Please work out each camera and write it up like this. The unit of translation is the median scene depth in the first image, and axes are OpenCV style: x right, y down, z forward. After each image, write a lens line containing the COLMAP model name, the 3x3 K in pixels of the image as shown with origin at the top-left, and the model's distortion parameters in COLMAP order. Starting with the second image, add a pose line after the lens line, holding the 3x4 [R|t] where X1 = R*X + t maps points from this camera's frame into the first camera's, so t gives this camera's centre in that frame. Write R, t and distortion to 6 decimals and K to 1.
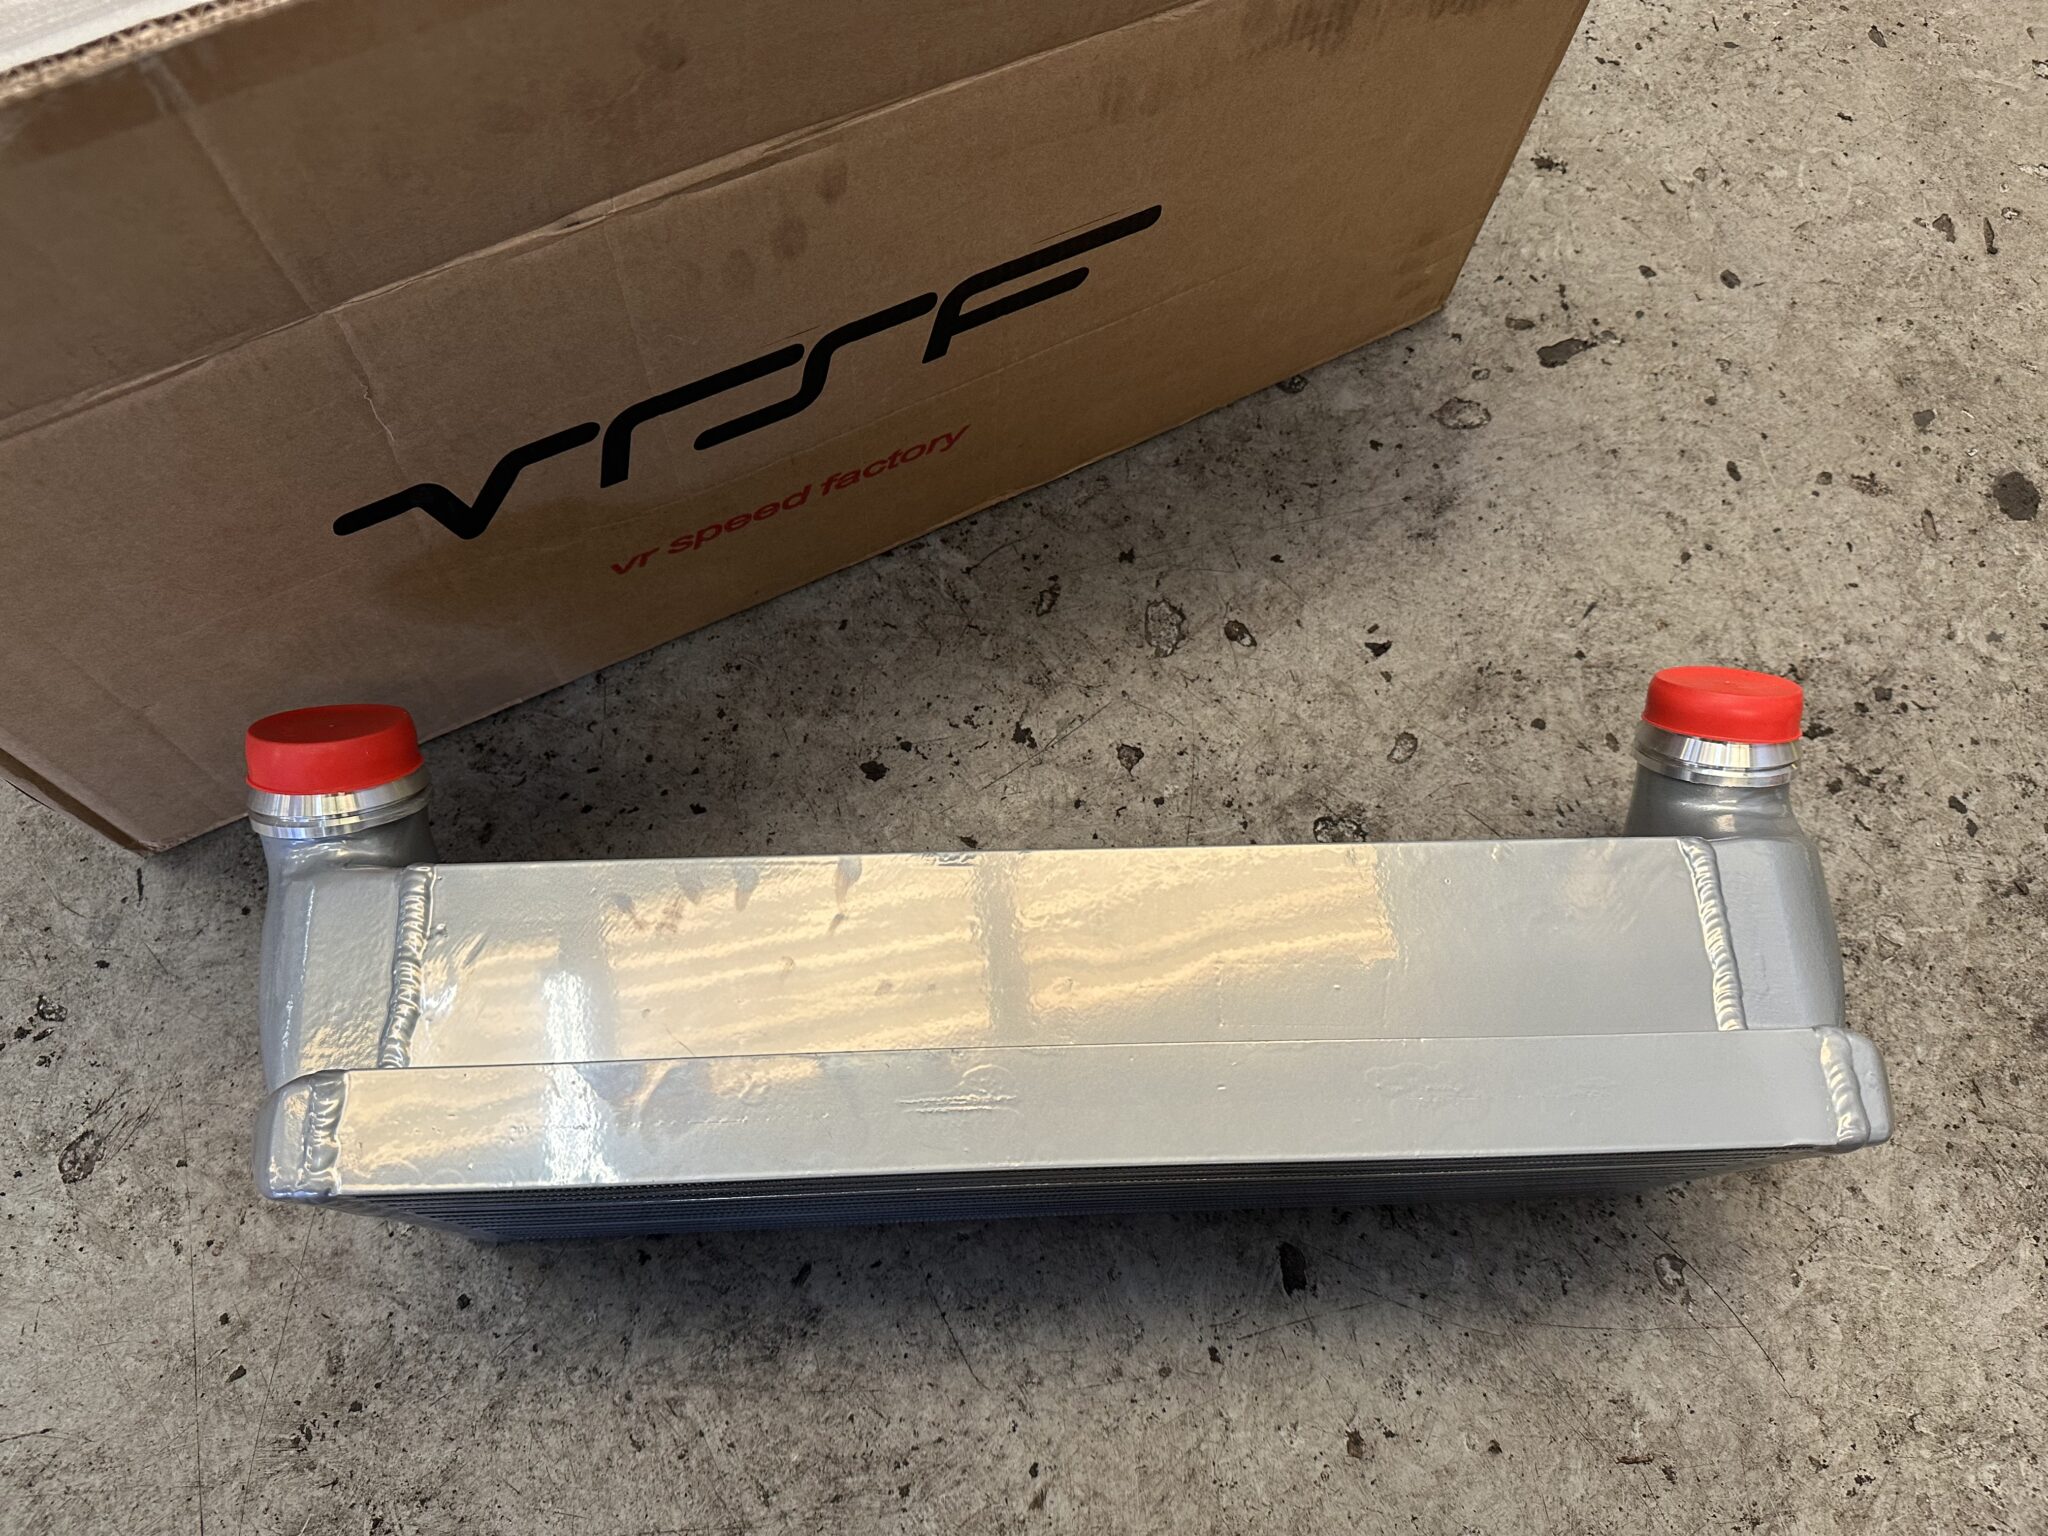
lens RADIAL K [[1425.5, 0, 1024.0], [0, 1425.5, 768.0], [0, 0, 1]] dist [-0.002102, 0.004508]
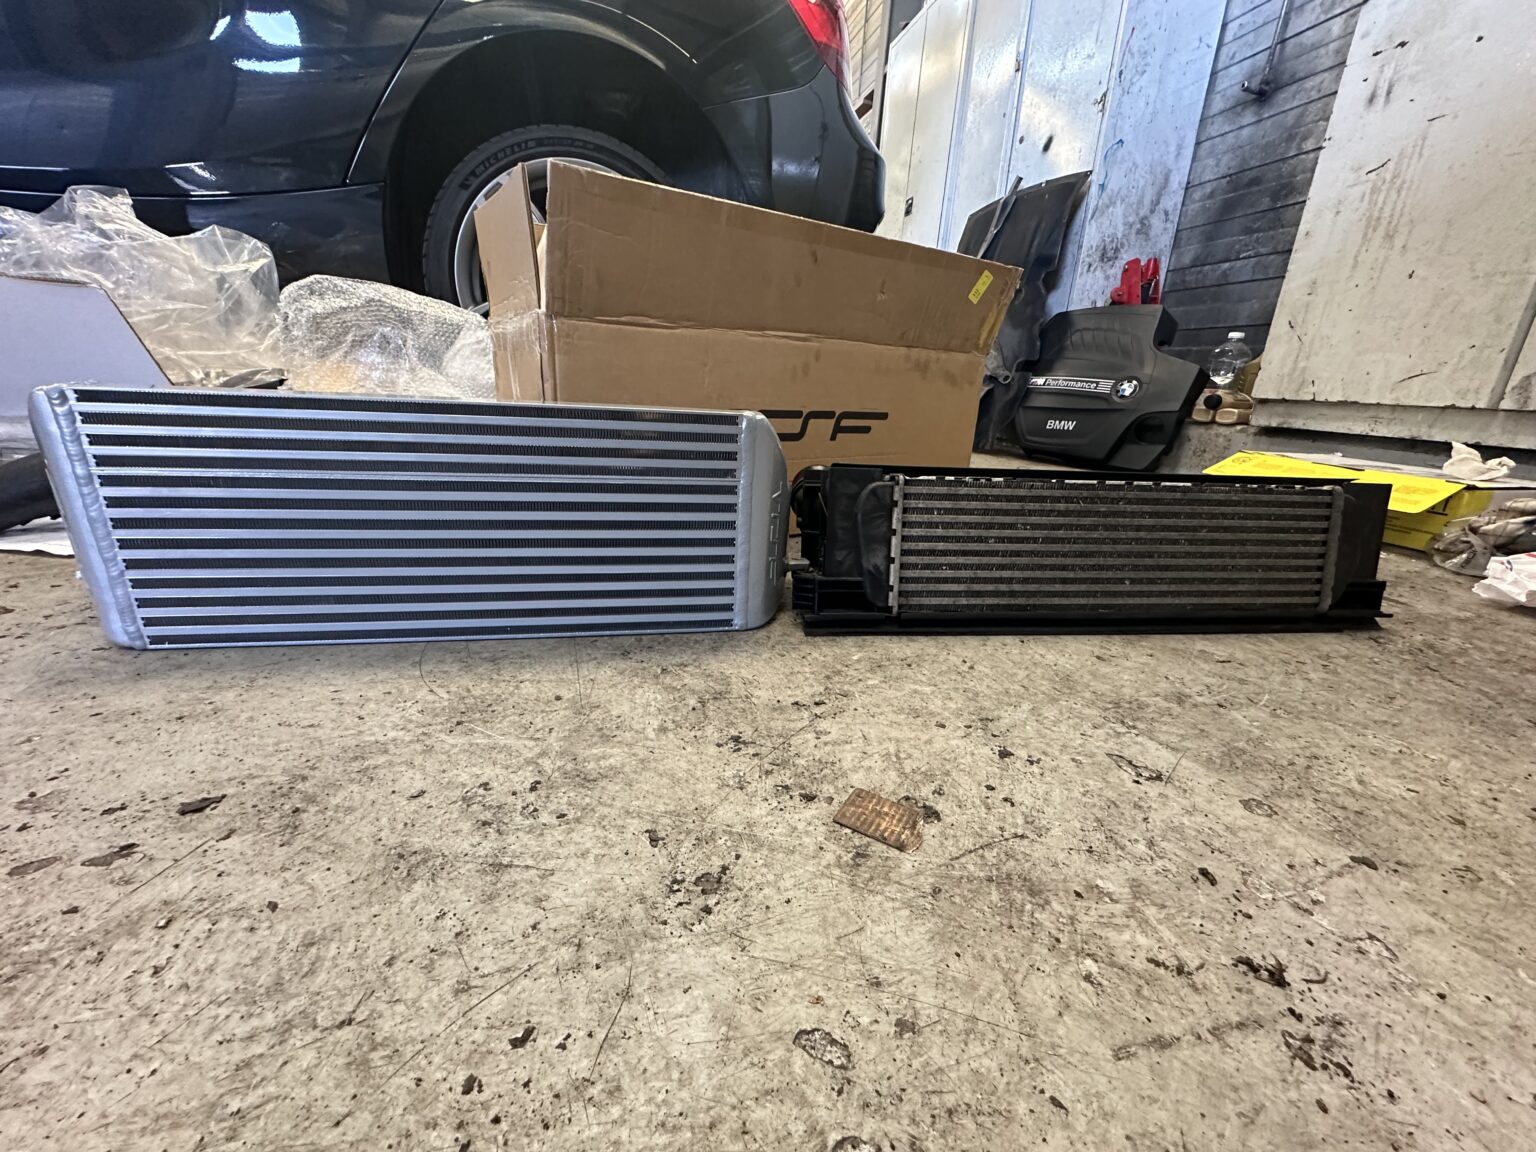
lens RADIAL K [[610.8, 0, 768.0], [0, 610.8, 576.0], [0, 0, 1]] dist [0.000706, 0.000140]
pose [[0.996623, -0.014267, 0.080867, -0.363033], [0.069829, 0.665423, -0.743193, 1.074630], [-0.043207, 0.746330, 0.664172, 0.300113]]
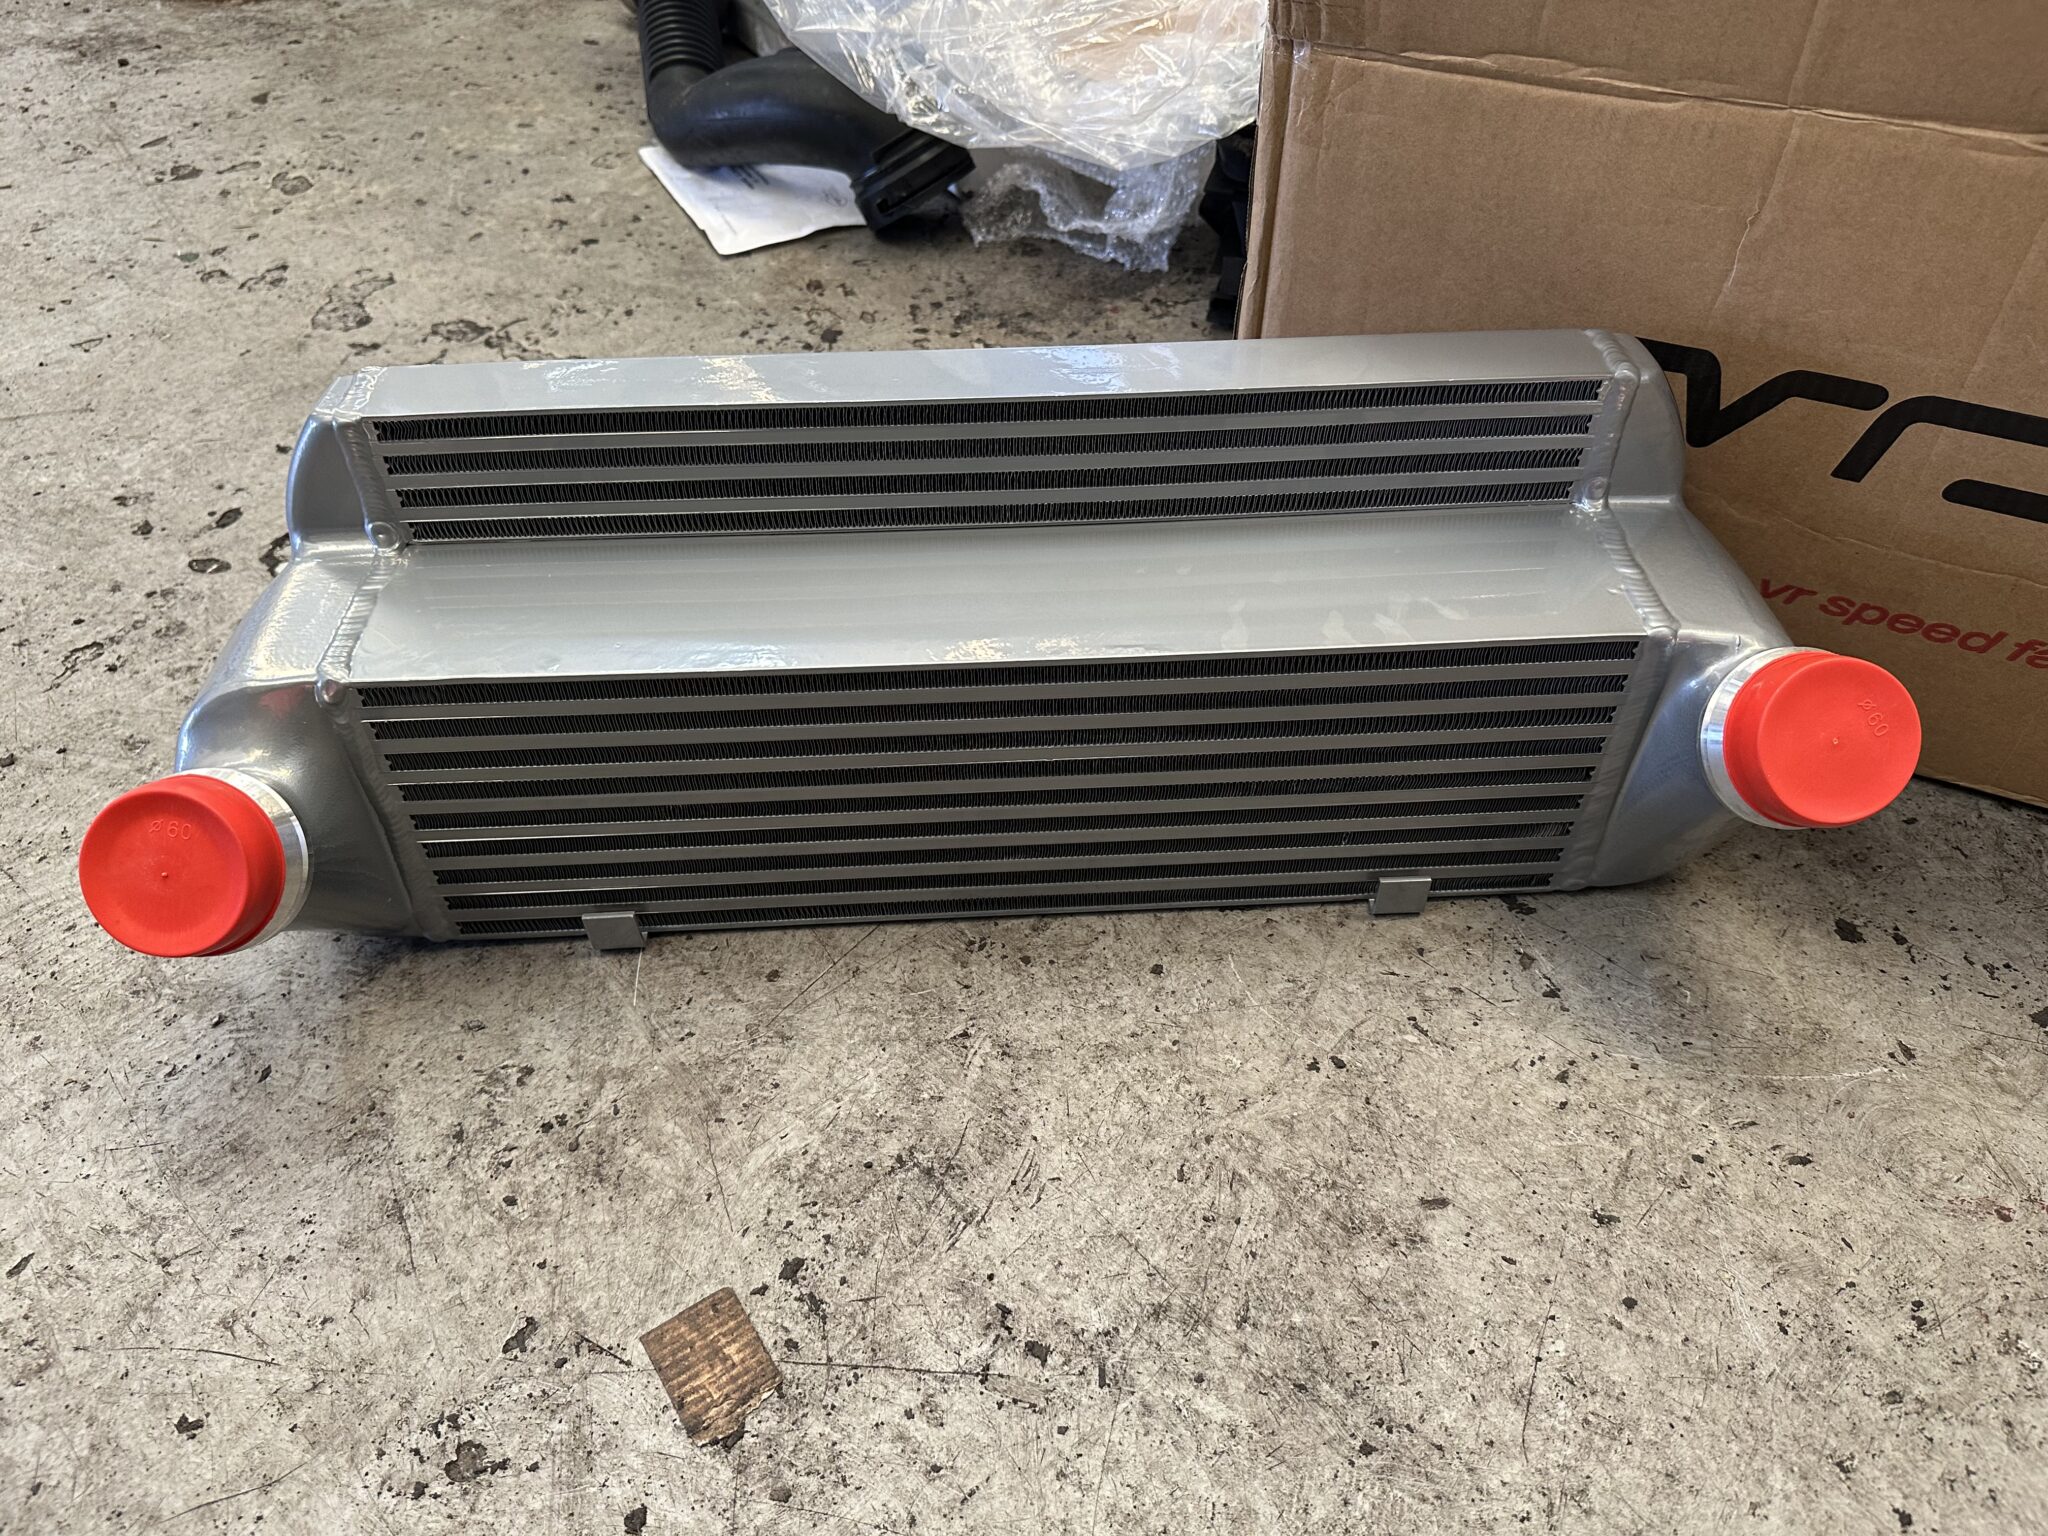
lens RADIAL K [[1460.5, 0, 1024.0], [0, 1460.5, 768.0], [0, 0, 1]] dist [0.001763, -0.049127]
pose [[0.596494, 0.530482, -0.602316, 0.087590], [-0.719609, 0.685831, -0.108617, 0.470181], [0.355468, 0.498221, 0.790834, 0.106941]]
